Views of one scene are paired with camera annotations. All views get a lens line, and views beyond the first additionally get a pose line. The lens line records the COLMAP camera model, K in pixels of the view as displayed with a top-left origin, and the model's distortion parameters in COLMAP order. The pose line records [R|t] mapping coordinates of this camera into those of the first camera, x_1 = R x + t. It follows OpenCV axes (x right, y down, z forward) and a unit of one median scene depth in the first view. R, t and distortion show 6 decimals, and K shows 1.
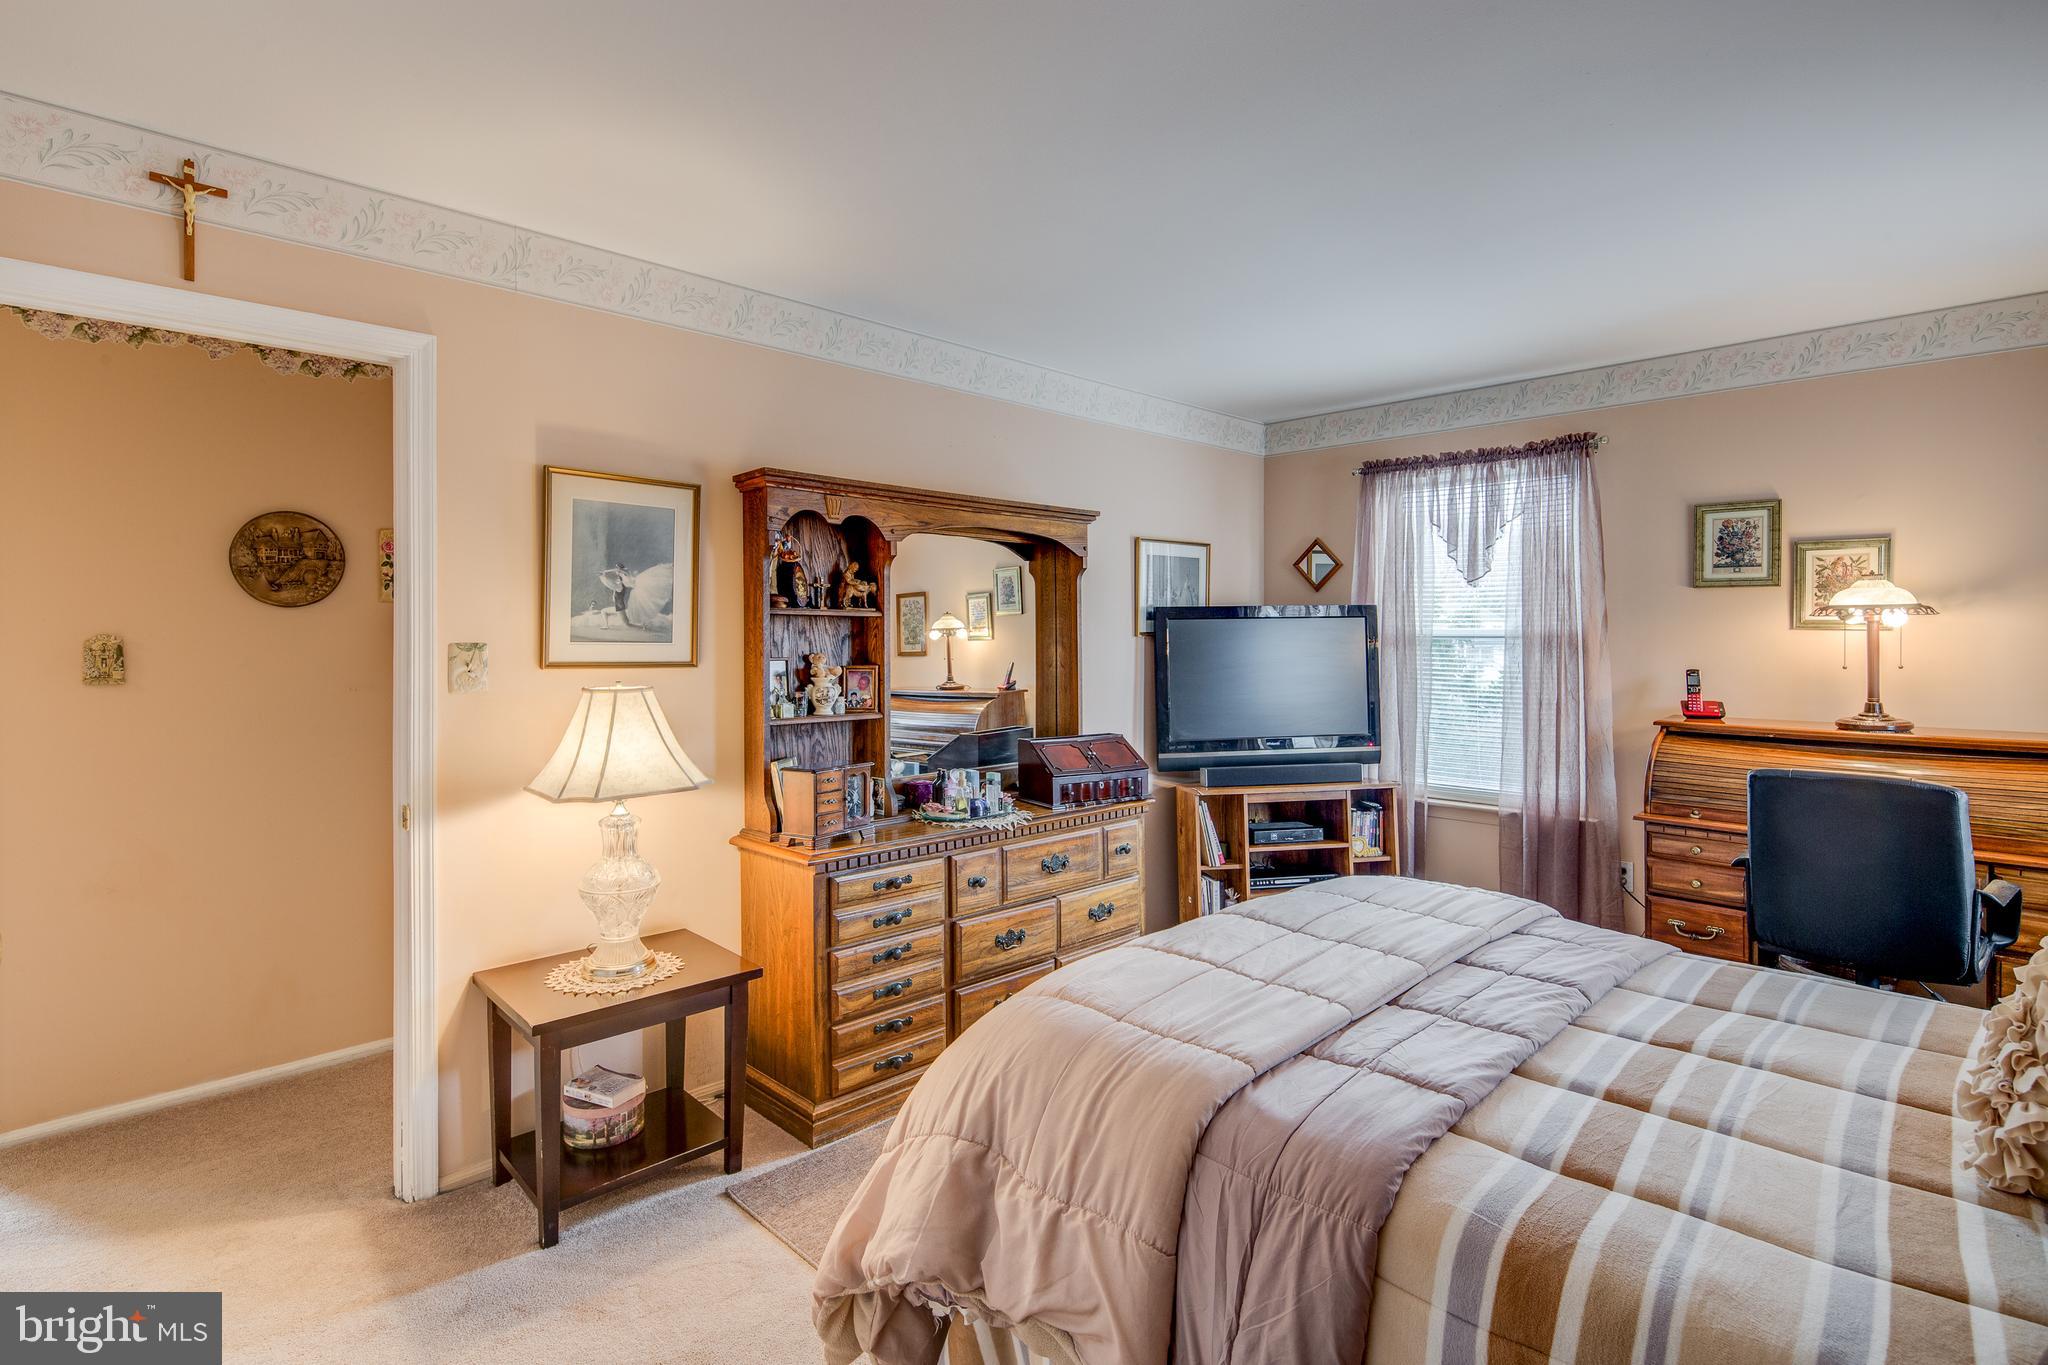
lens RADIAL K [[996.7, 0, 1023.6], [0, 996.7, 639.4], [0, 0, 1]] dist [0.002663, -0.000418]
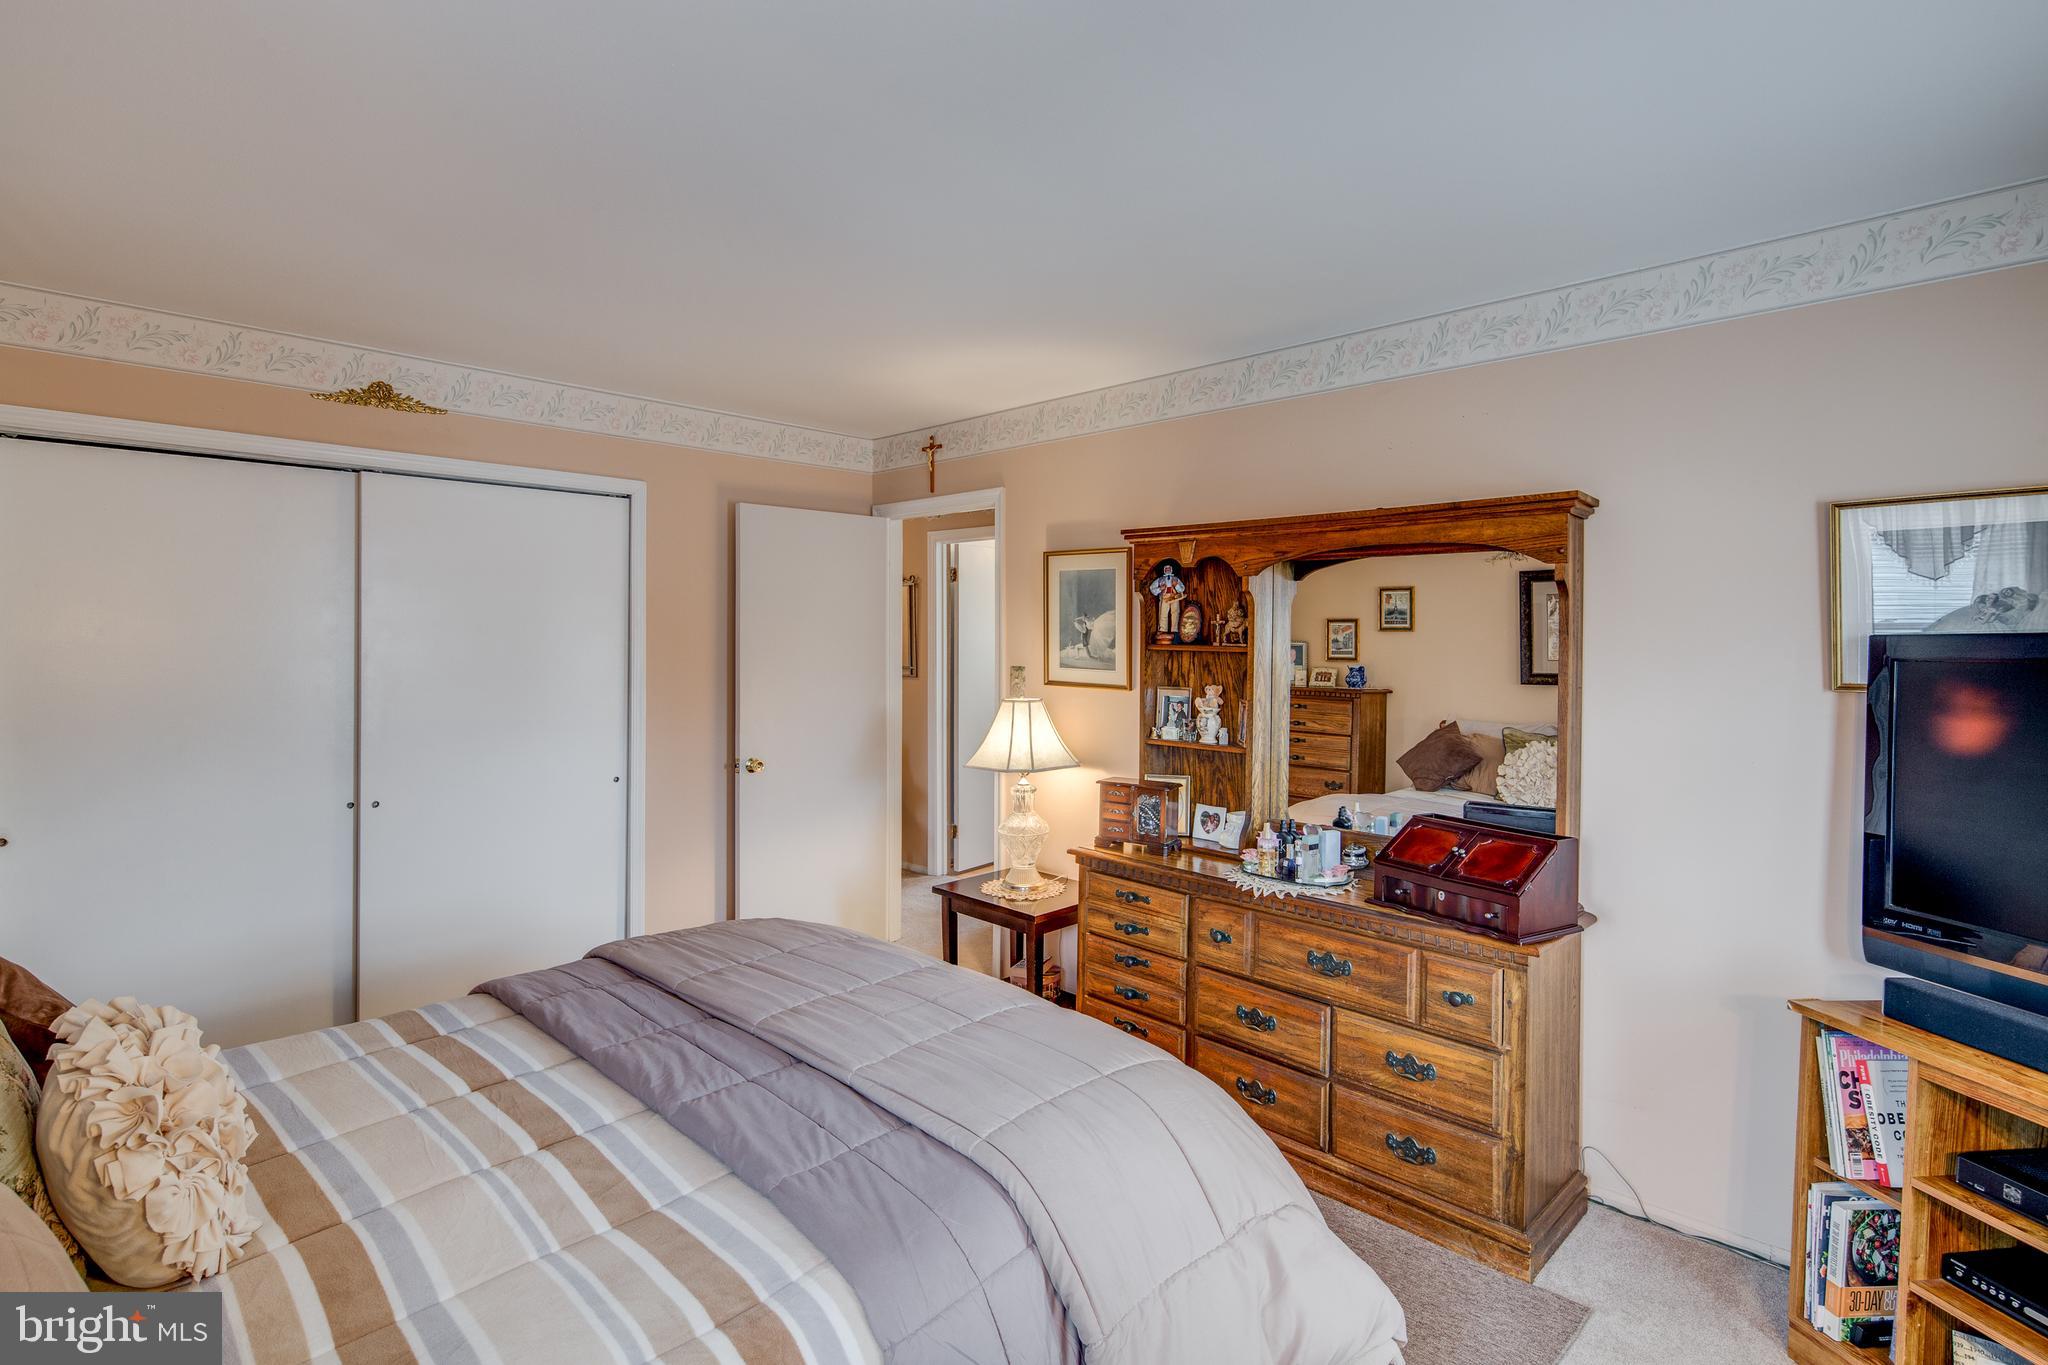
lens RADIAL K [[996.7, 0, 1023.6], [0, 996.7, 639.4], [0, 0, 1]] dist [0.002663, -0.000418]
pose [[0.019396, 0.005844, -0.999795, 0.769987], [-0.012000, 0.999912, 0.005612, -0.035150], [0.999740, 0.011888, 0.019465, 0.685155]]
